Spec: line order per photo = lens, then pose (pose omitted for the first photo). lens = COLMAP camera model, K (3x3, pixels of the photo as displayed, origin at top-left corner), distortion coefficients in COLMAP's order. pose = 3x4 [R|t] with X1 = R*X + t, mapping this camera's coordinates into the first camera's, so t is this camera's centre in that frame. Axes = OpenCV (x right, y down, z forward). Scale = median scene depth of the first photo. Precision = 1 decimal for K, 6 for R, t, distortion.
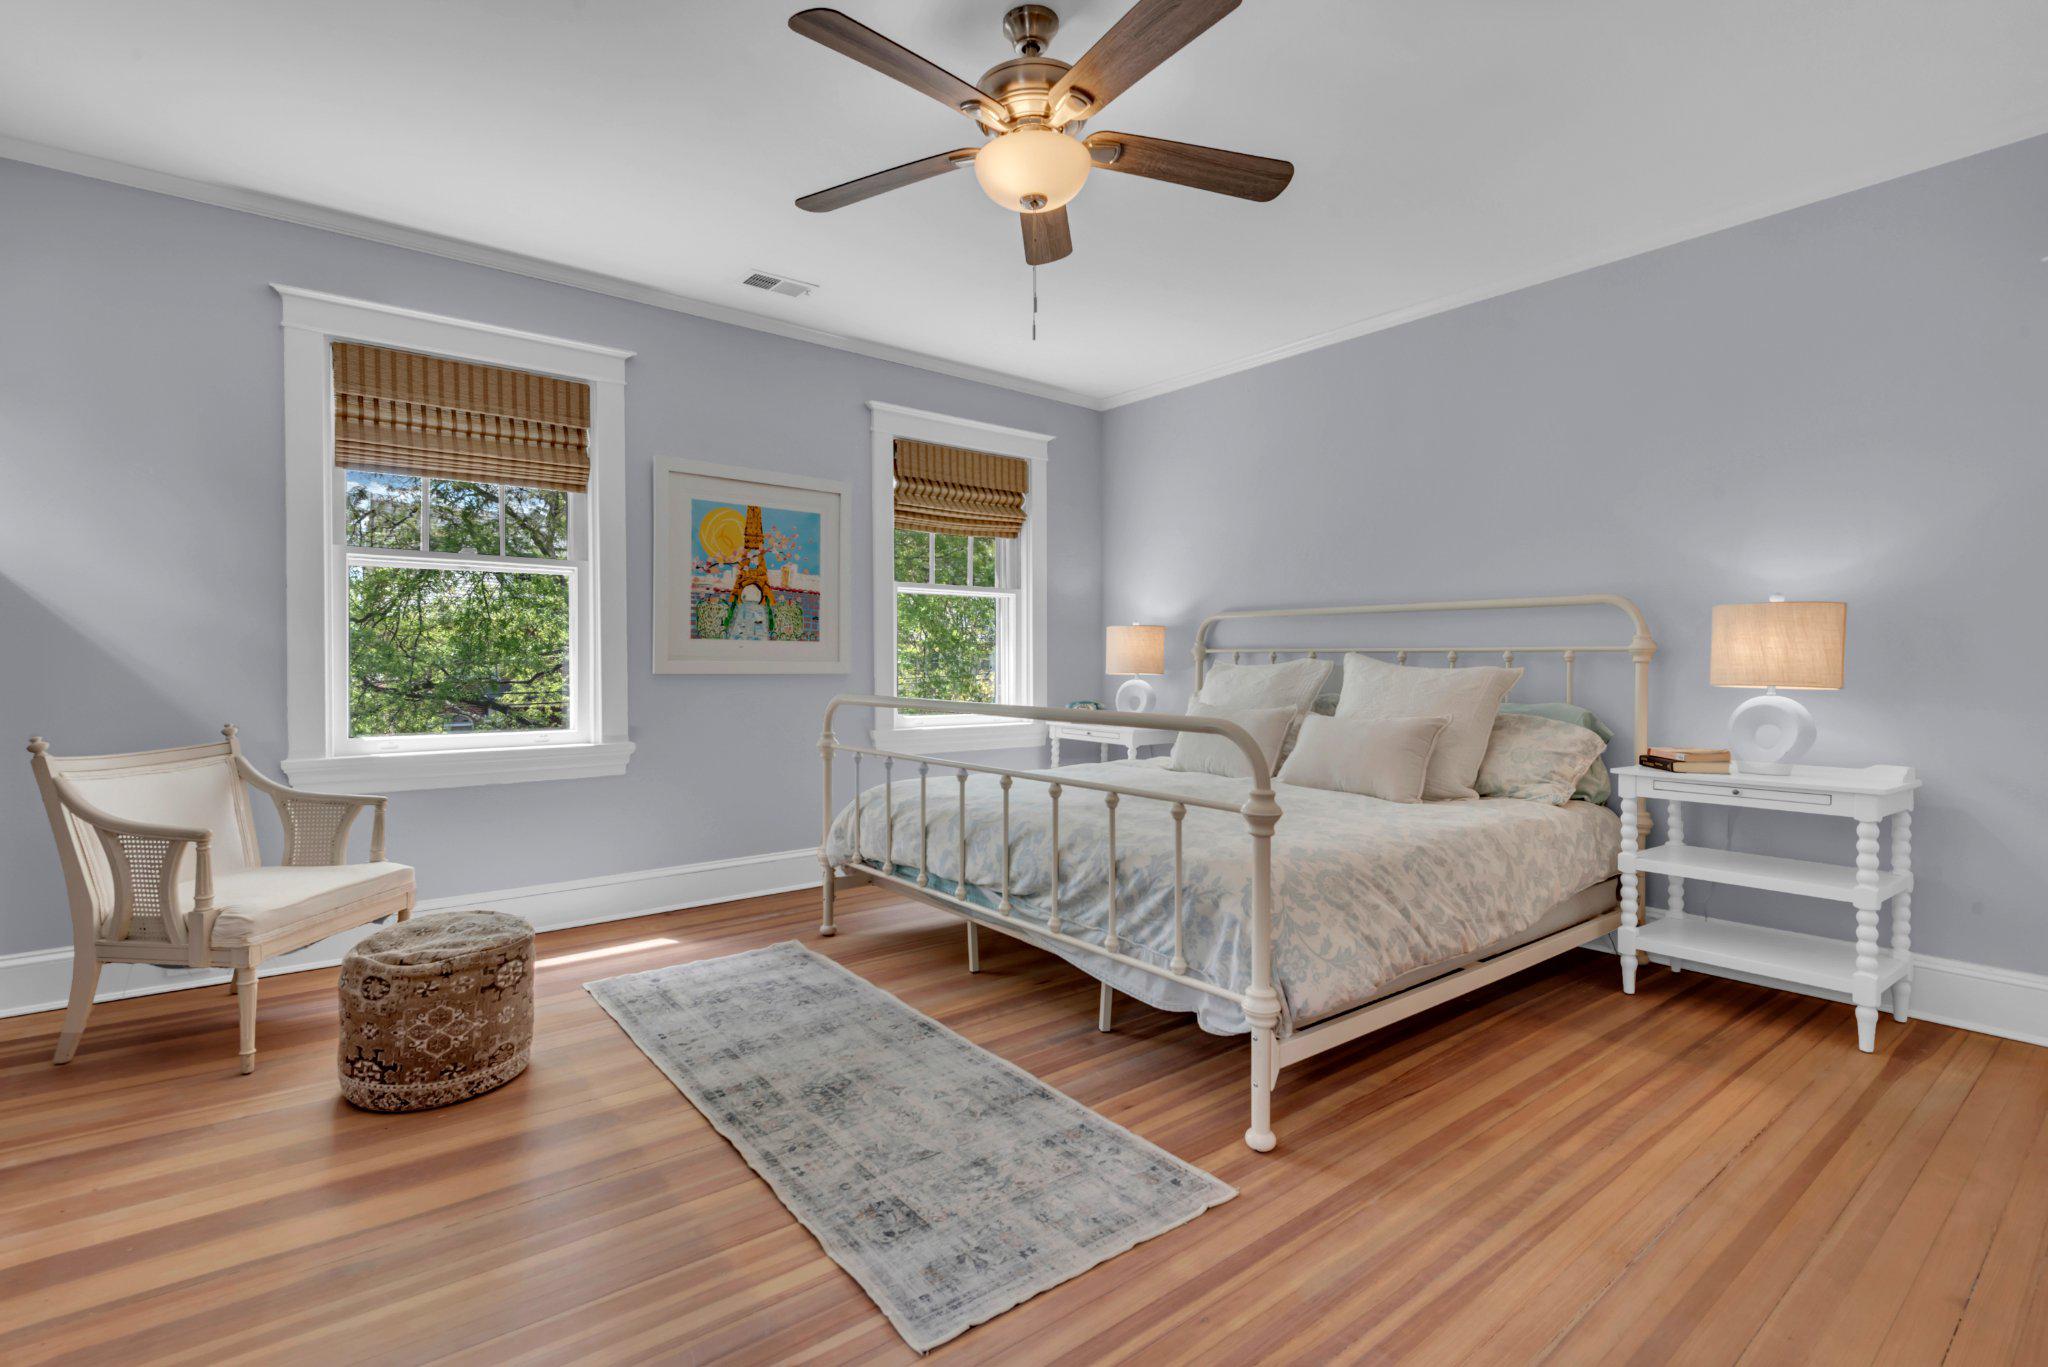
lens RADIAL K [[928.1, 0, 1029.3], [0, 928.1, 673.0], [0, 0, 1]] dist [0.004308, -0.000362]
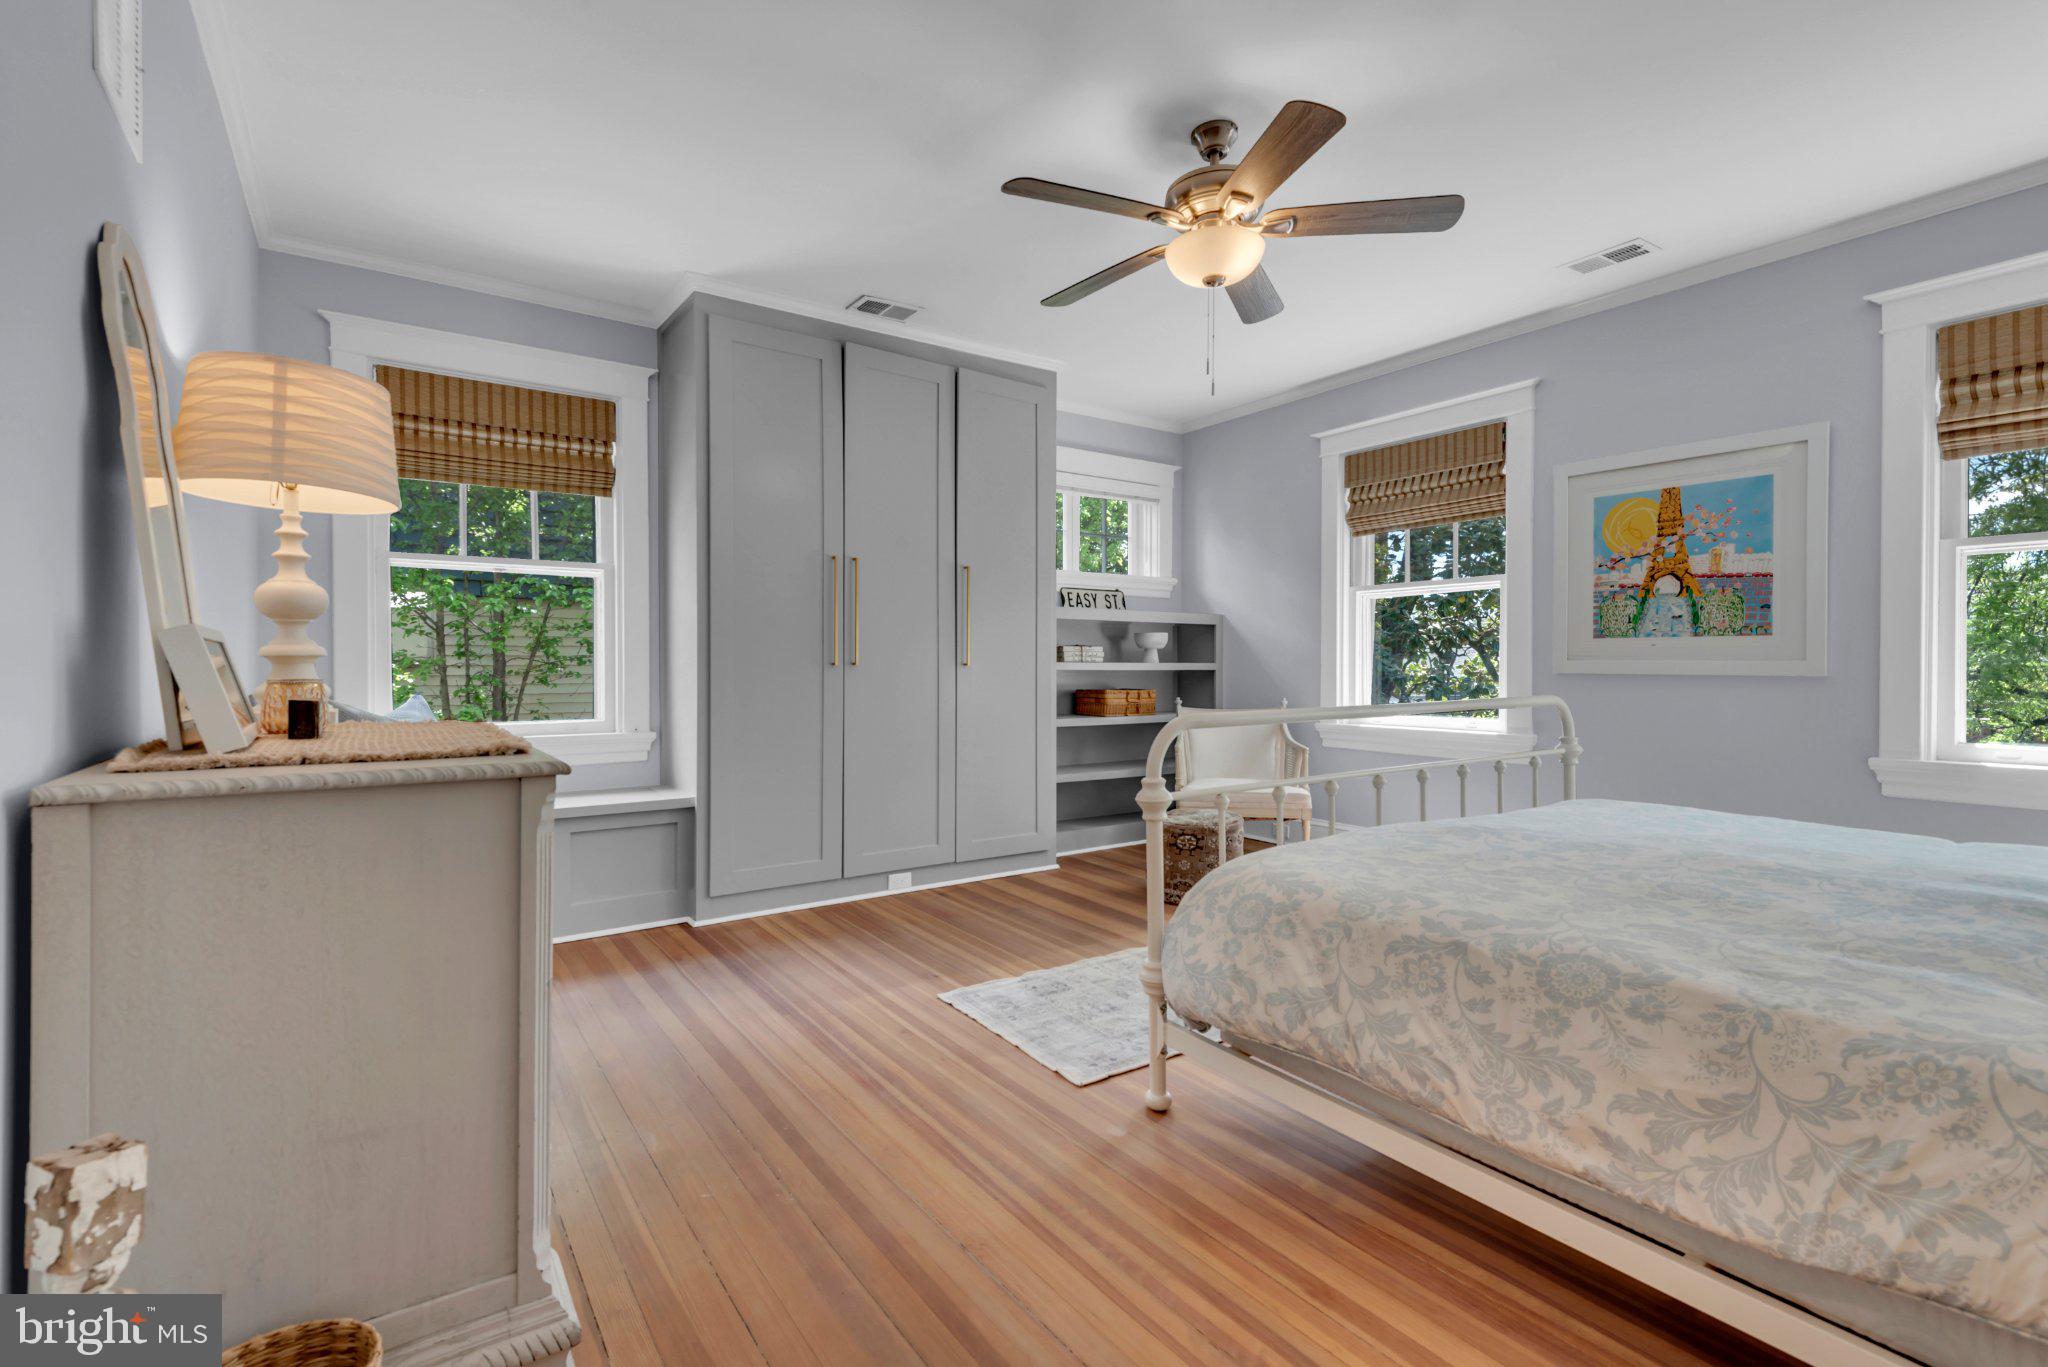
lens RADIAL K [[928.1, 0, 1029.3], [0, 928.1, 673.0], [0, 0, 1]] dist [0.004308, -0.000362]
pose [[-0.050453, 0.003619, -0.998720, 0.650136], [-0.010892, 0.999932, 0.004174, 0.002346], [0.998667, 0.011089, -0.050410, 0.439507]]
